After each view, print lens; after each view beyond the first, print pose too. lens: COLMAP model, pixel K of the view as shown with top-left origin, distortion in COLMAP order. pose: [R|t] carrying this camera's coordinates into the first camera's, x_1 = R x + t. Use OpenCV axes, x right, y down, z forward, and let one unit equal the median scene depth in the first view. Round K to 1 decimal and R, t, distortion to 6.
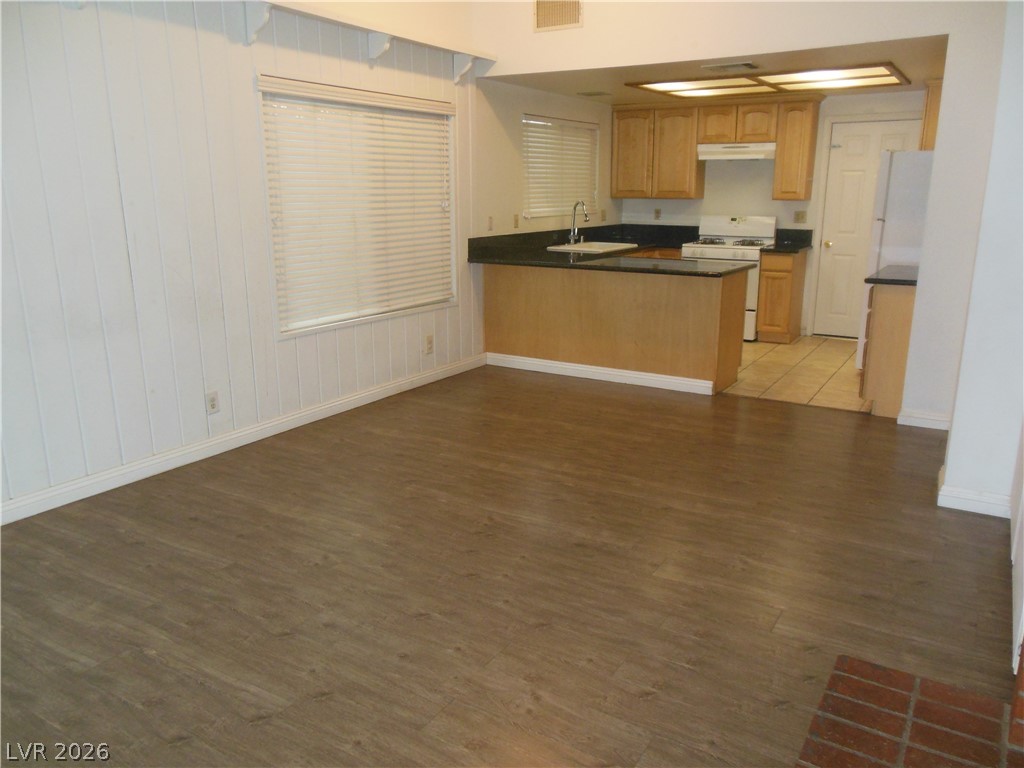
lens RADIAL K [[800.1, 0, 511.5], [0, 800.1, 390.1], [0, 0, 1]] dist [-0.004147, 0.044659]
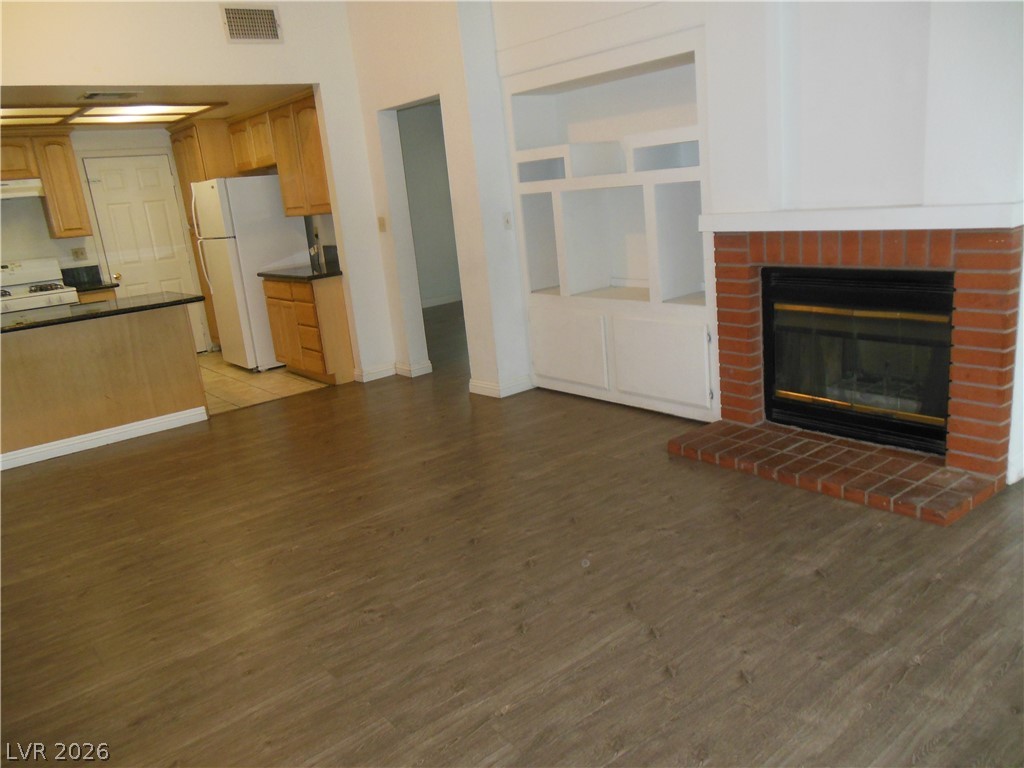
lens RADIAL K [[800.1, 0, 512.1], [0, 800.1, 390.8], [0, 0, 1]] dist [-0.004147, 0.044659]
pose [[0.336792, -0.269257, 0.902260, -0.711398], [0.322941, 0.933149, 0.157929, -0.085099], [-0.884466, 0.238187, 0.401231, 0.344884]]
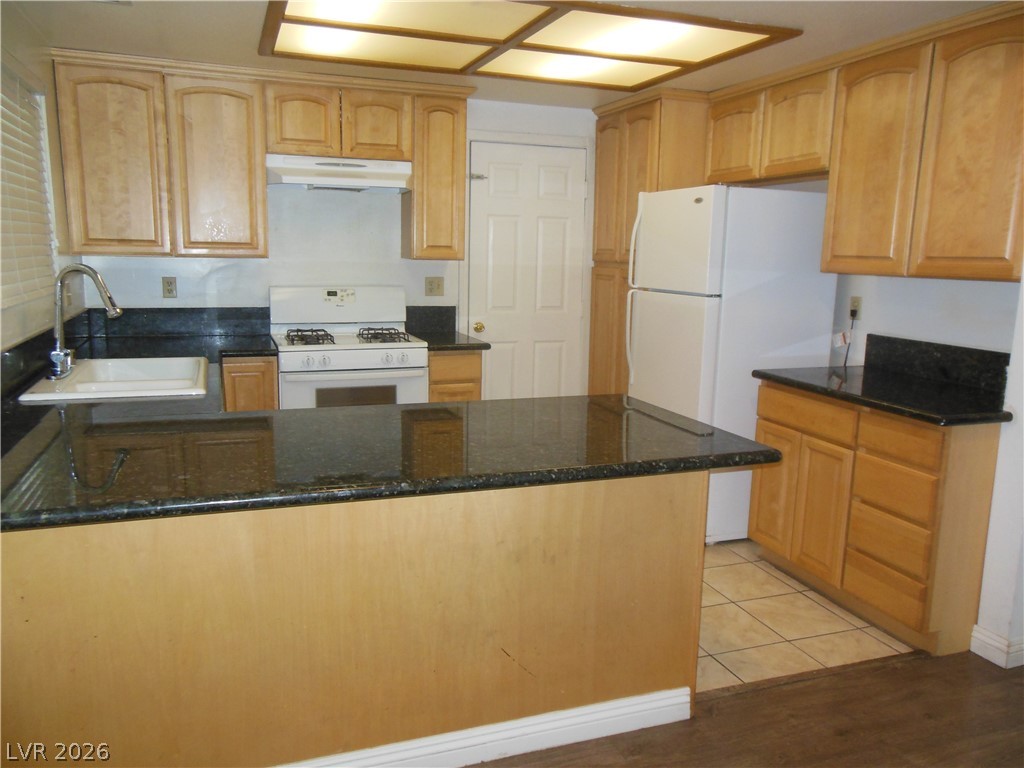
lens RADIAL K [[800.1, 0, 510.1], [0, 800.1, 379.4], [0, 0, 1]] dist [-0.004147, 0.044659]
pose [[0.621298, -0.119443, 0.774417, -0.163243], [0.174961, 0.984508, 0.011478, -0.265161], [-0.763791, 0.128361, 0.632571, 1.068801]]
